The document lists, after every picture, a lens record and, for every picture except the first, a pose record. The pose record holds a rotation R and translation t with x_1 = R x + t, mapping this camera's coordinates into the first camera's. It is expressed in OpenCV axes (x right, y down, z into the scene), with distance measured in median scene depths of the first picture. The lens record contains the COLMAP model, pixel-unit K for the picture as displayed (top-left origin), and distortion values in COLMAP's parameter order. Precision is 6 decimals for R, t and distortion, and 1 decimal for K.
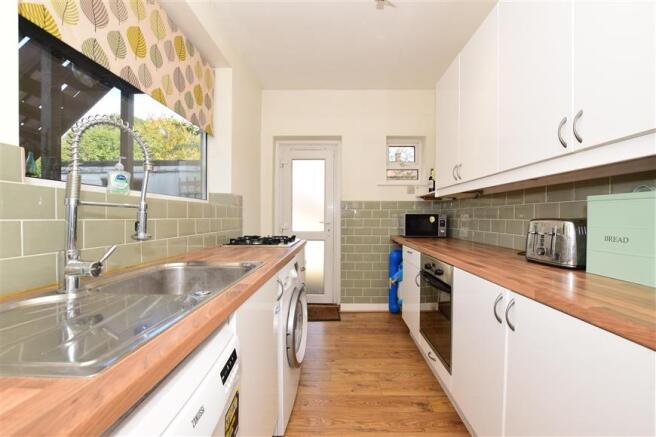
lens RADIAL K [[285.5, 0, 330.4], [0, 285.5, 225.6], [0, 0, 1]] dist [0.000952, 0.000025]
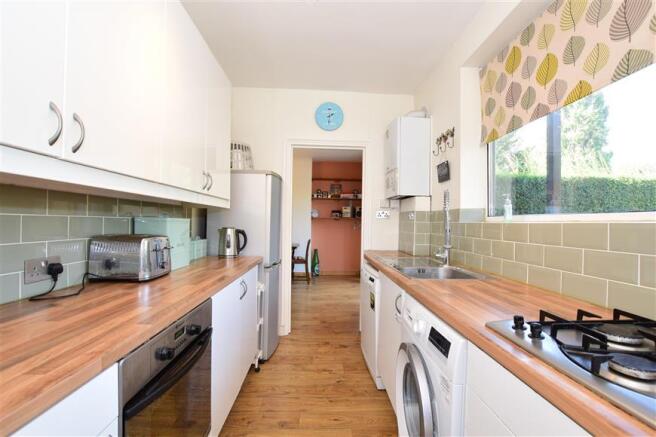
lens RADIAL K [[285.5, 0, 330.4], [0, 285.5, 225.6], [0, 0, 1]] dist [0.000952, 0.000025]
pose [[-0.997081, -0.021382, -0.073301, 0.131581], [-0.023537, 0.999312, 0.028653, -0.109051], [0.072638, 0.030294, -0.996898, 1.899071]]
